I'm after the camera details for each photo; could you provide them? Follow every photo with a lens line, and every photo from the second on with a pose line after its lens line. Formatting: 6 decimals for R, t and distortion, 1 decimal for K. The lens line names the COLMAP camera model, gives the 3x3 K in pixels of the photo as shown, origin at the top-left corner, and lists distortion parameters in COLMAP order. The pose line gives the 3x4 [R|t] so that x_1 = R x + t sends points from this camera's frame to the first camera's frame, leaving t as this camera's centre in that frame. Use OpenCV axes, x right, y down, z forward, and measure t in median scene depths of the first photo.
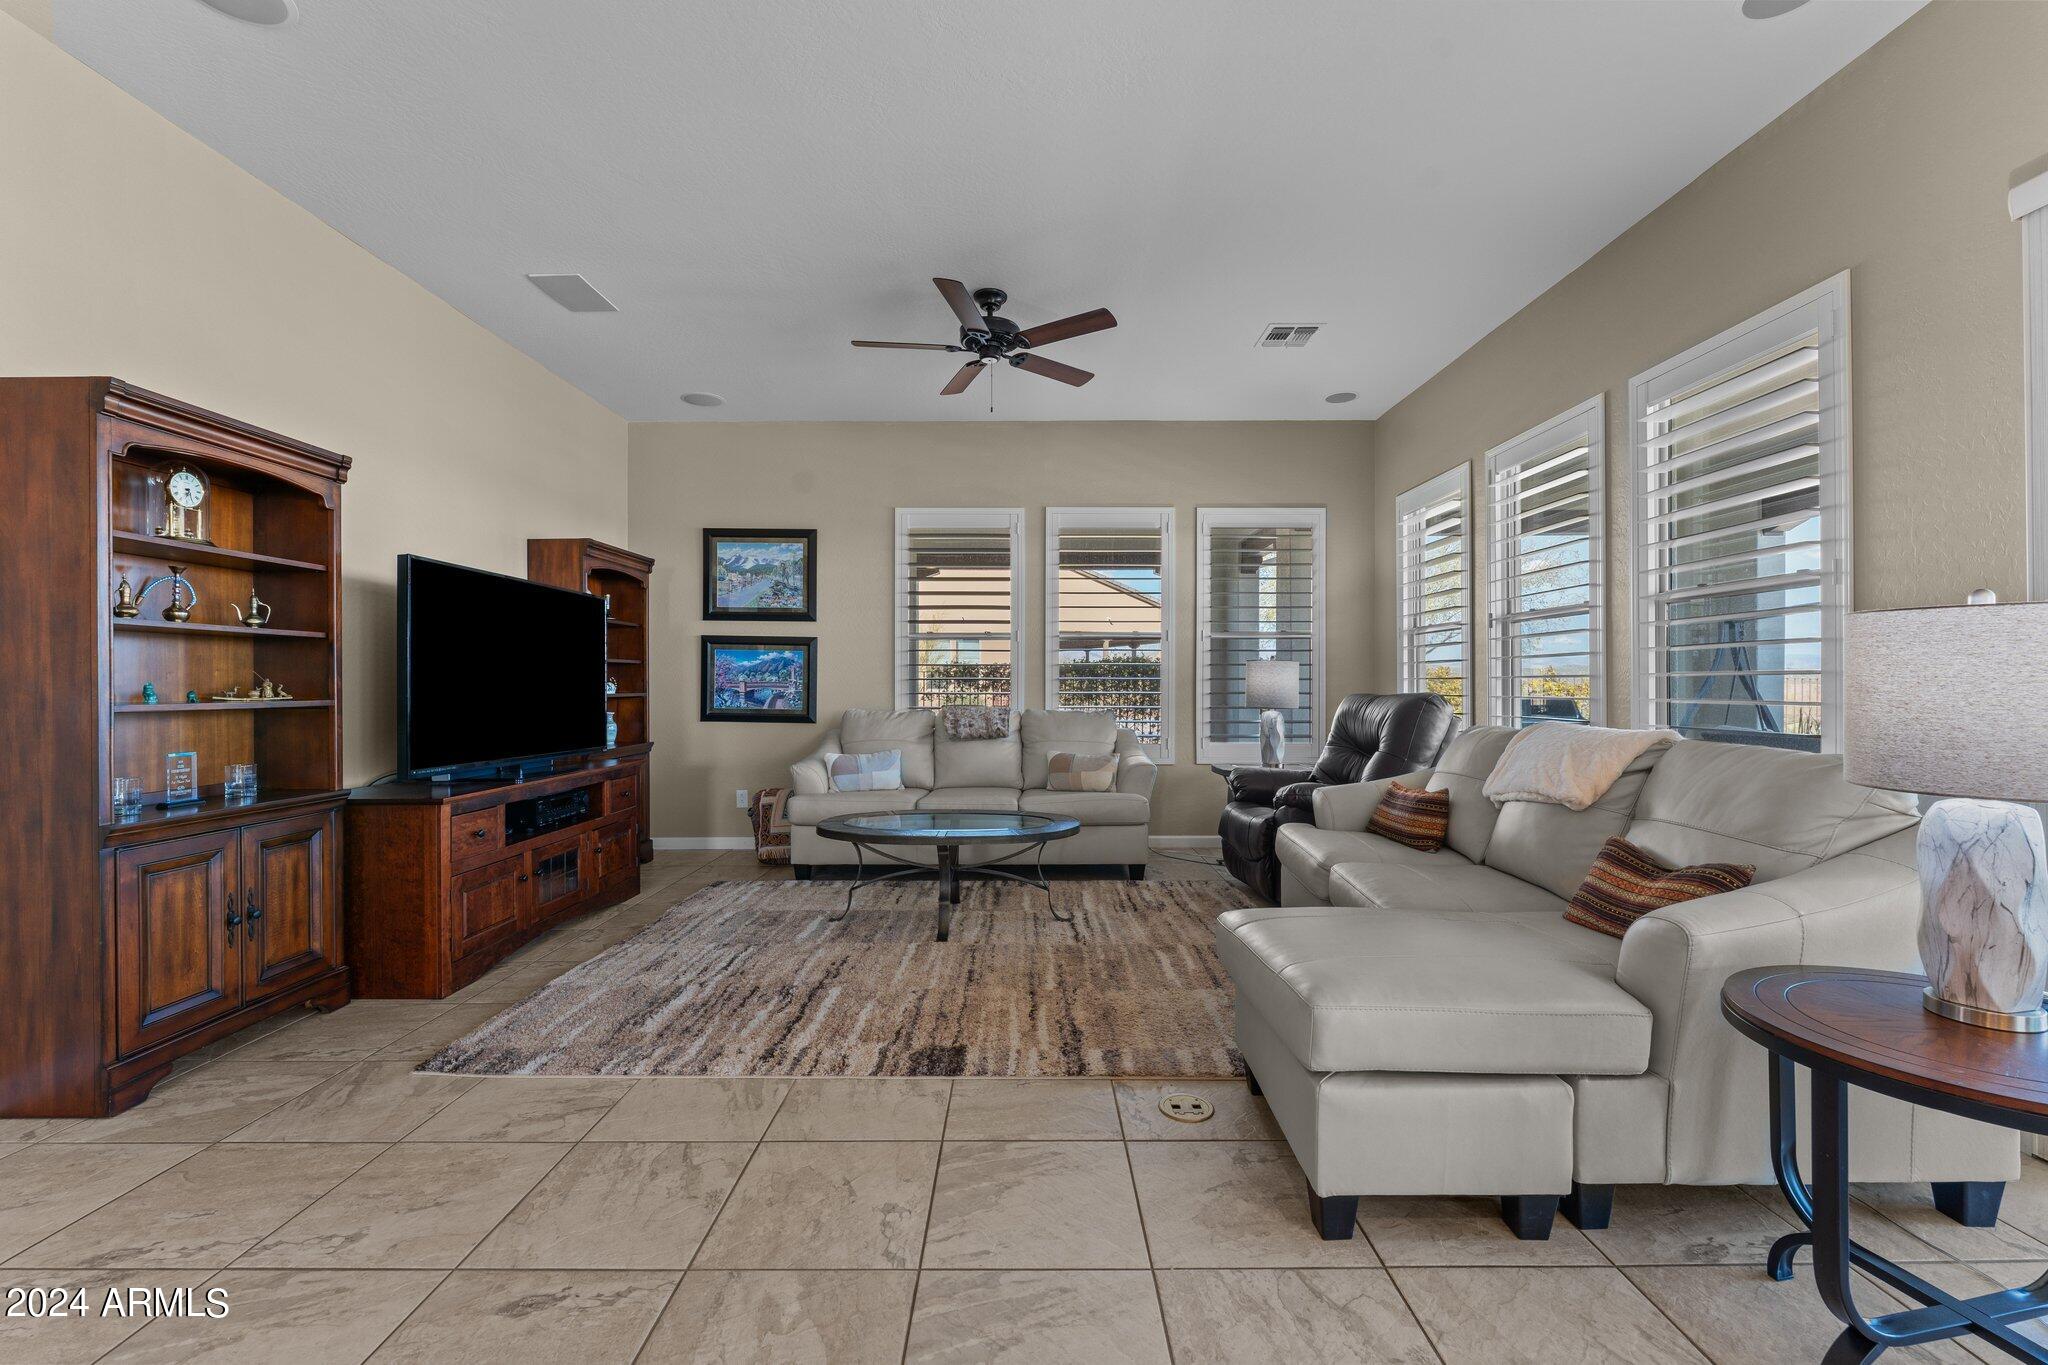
lens RADIAL K [[826.8, 0, 1024.4], [0, 826.8, 682.8], [0, 0, 1]] dist [0.000219, -0.000404]
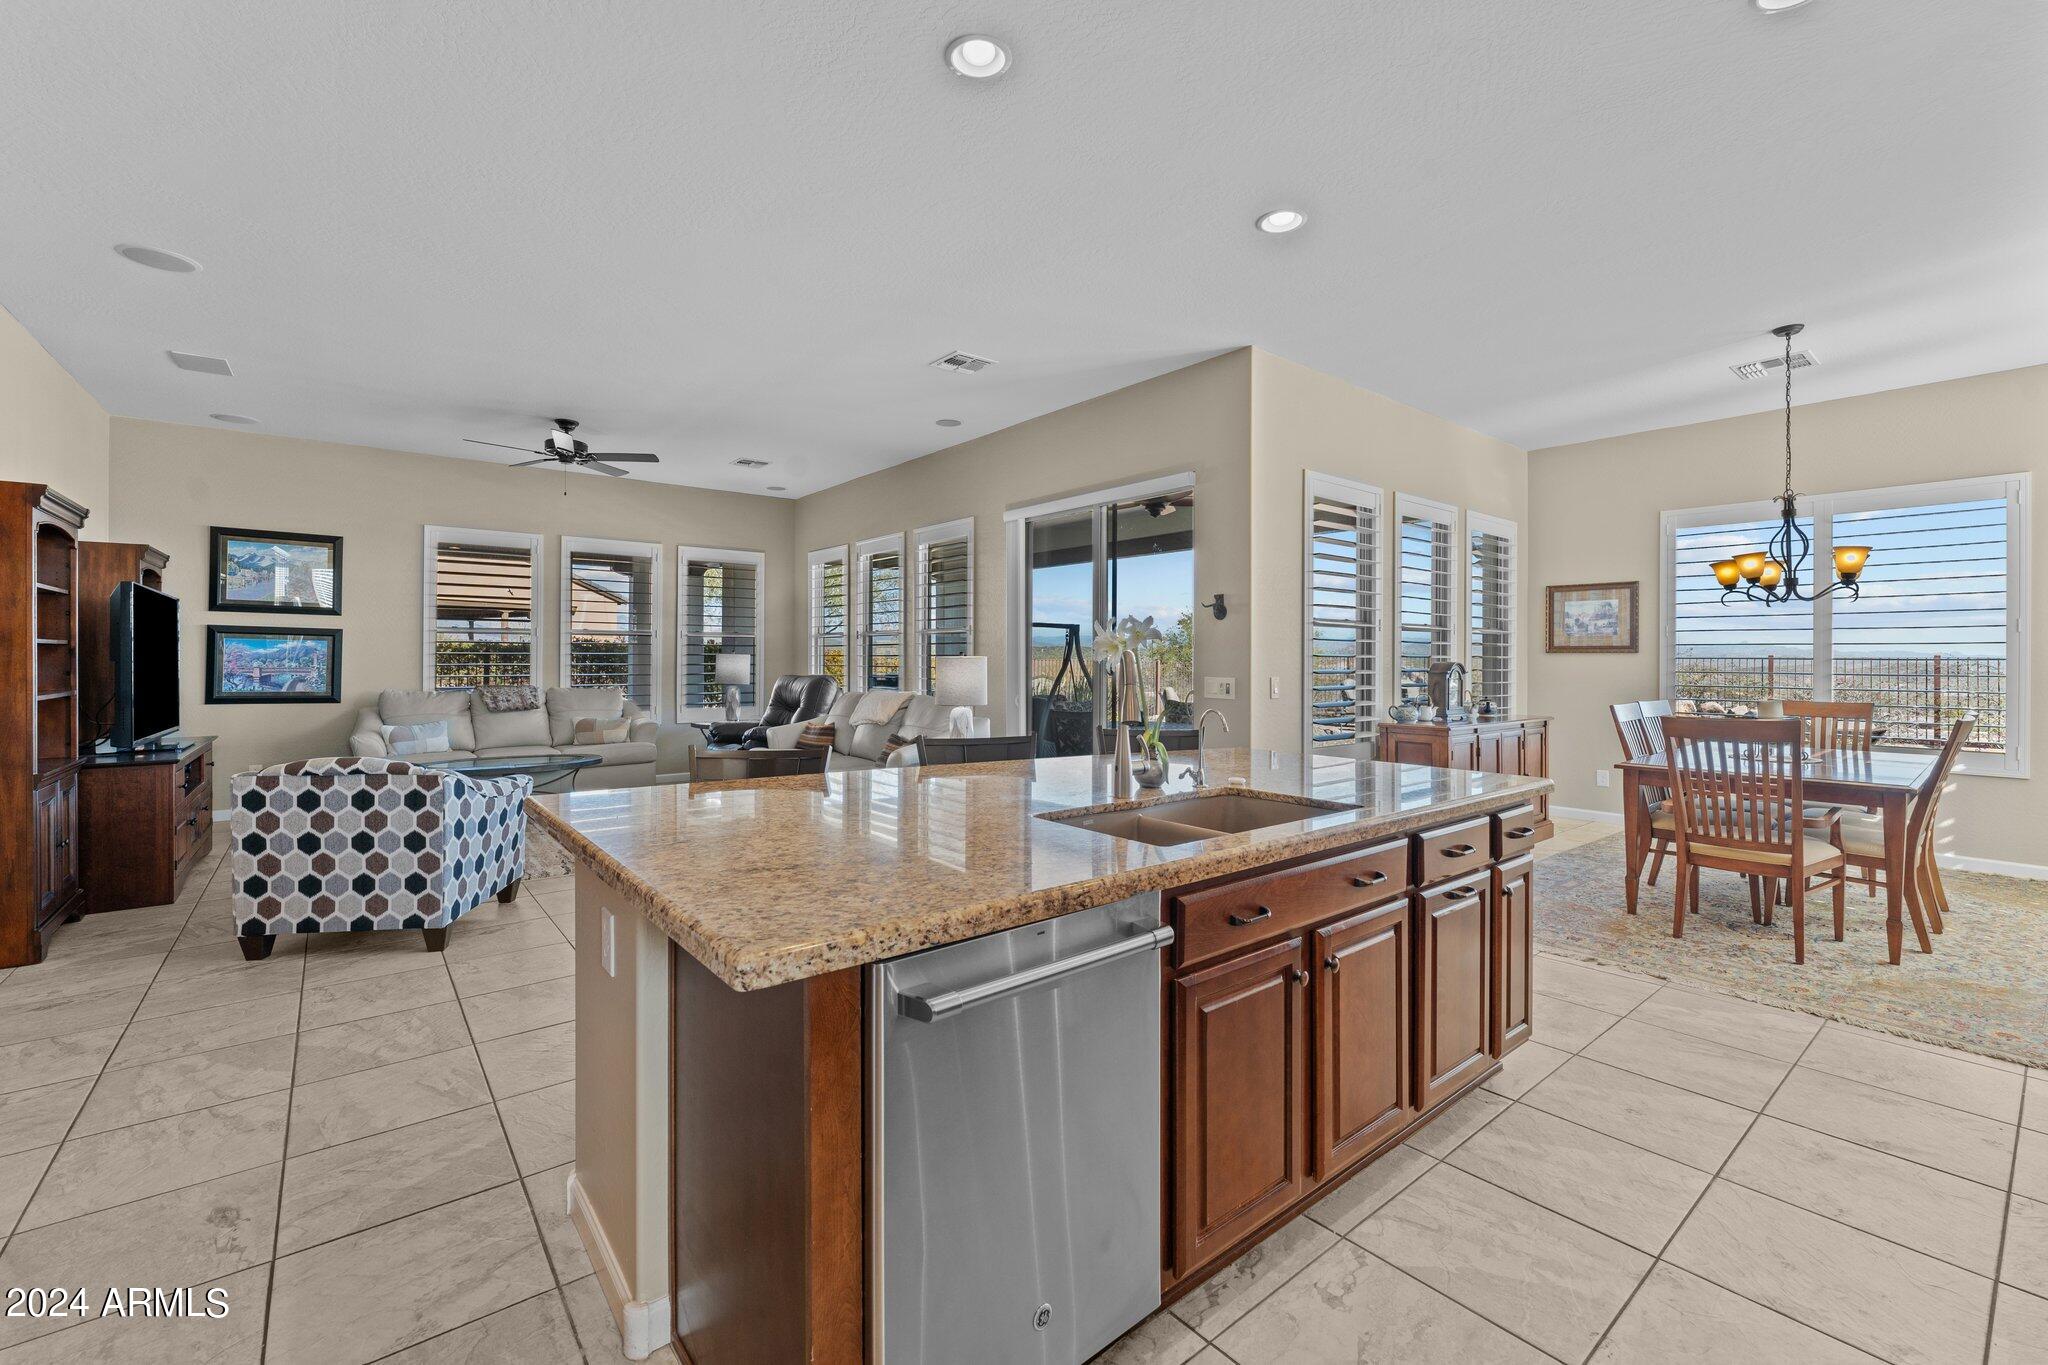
lens RADIAL K [[857.1, 0, 1020.1], [0, 857.1, 651.2], [0, 0, 1]] dist [0.000195, -0.000019]
pose [[0.776470, 0.009188, 0.630087, -0.355376], [-0.006277, 0.999957, -0.006846, -0.028797], [-0.630123, 0.001361, 0.776494, -0.709865]]
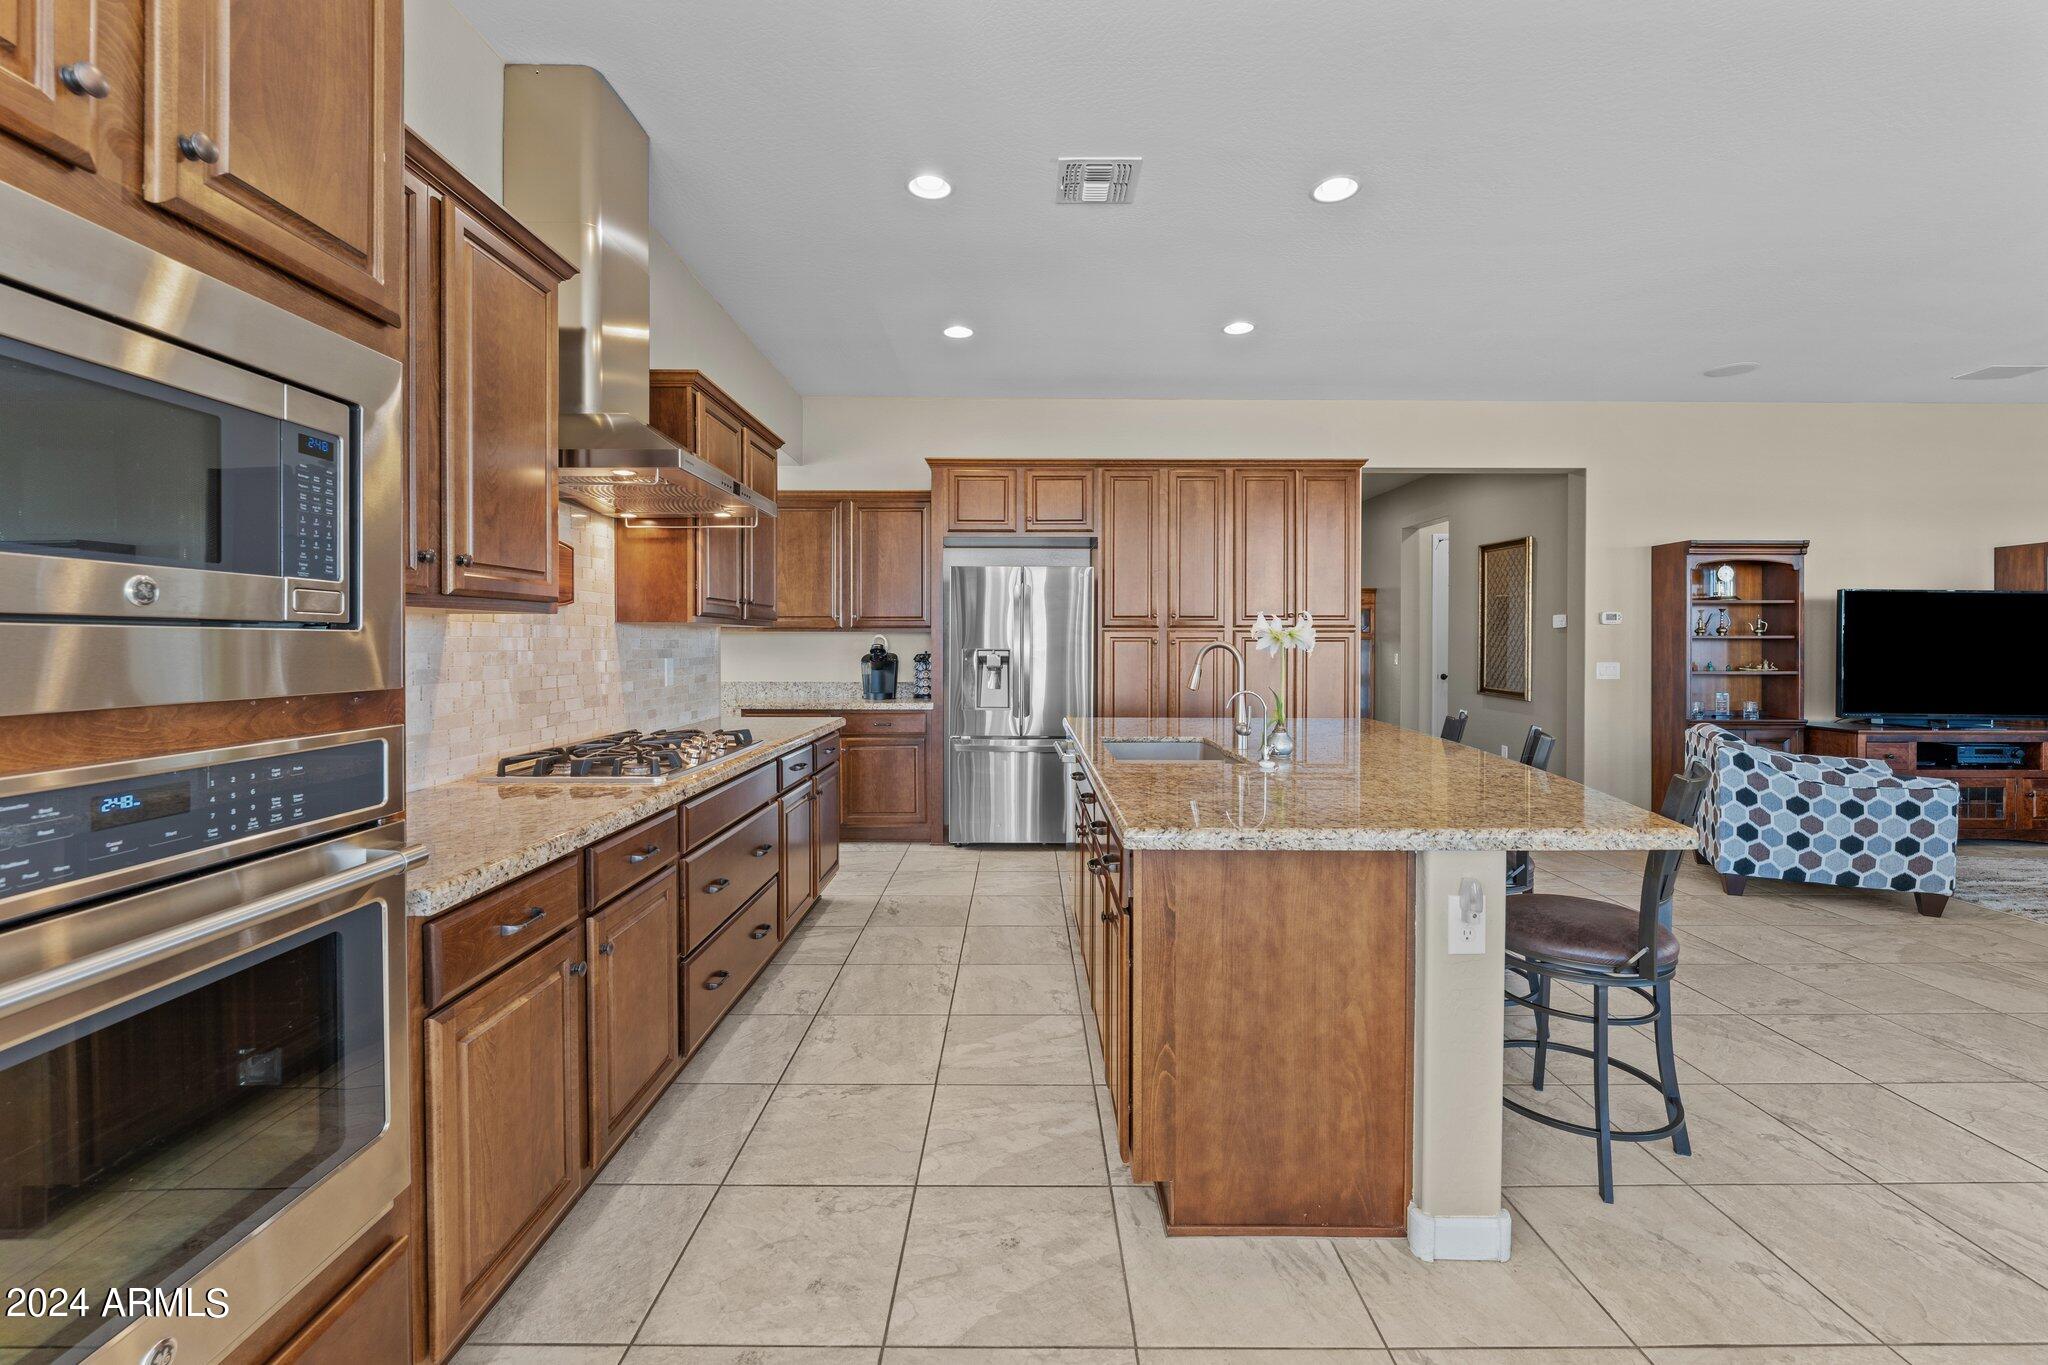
lens RADIAL K [[826.8, 0, 1039.9], [0, 826.8, 656.1], [0, 0, 1]] dist [0.000219, -0.000404]
pose [[-0.019872, 0.013319, -0.999714, 0.736594], [0.002584, 0.999909, 0.013270, -0.029429], [0.999799, -0.002320, -0.019905, -0.470091]]
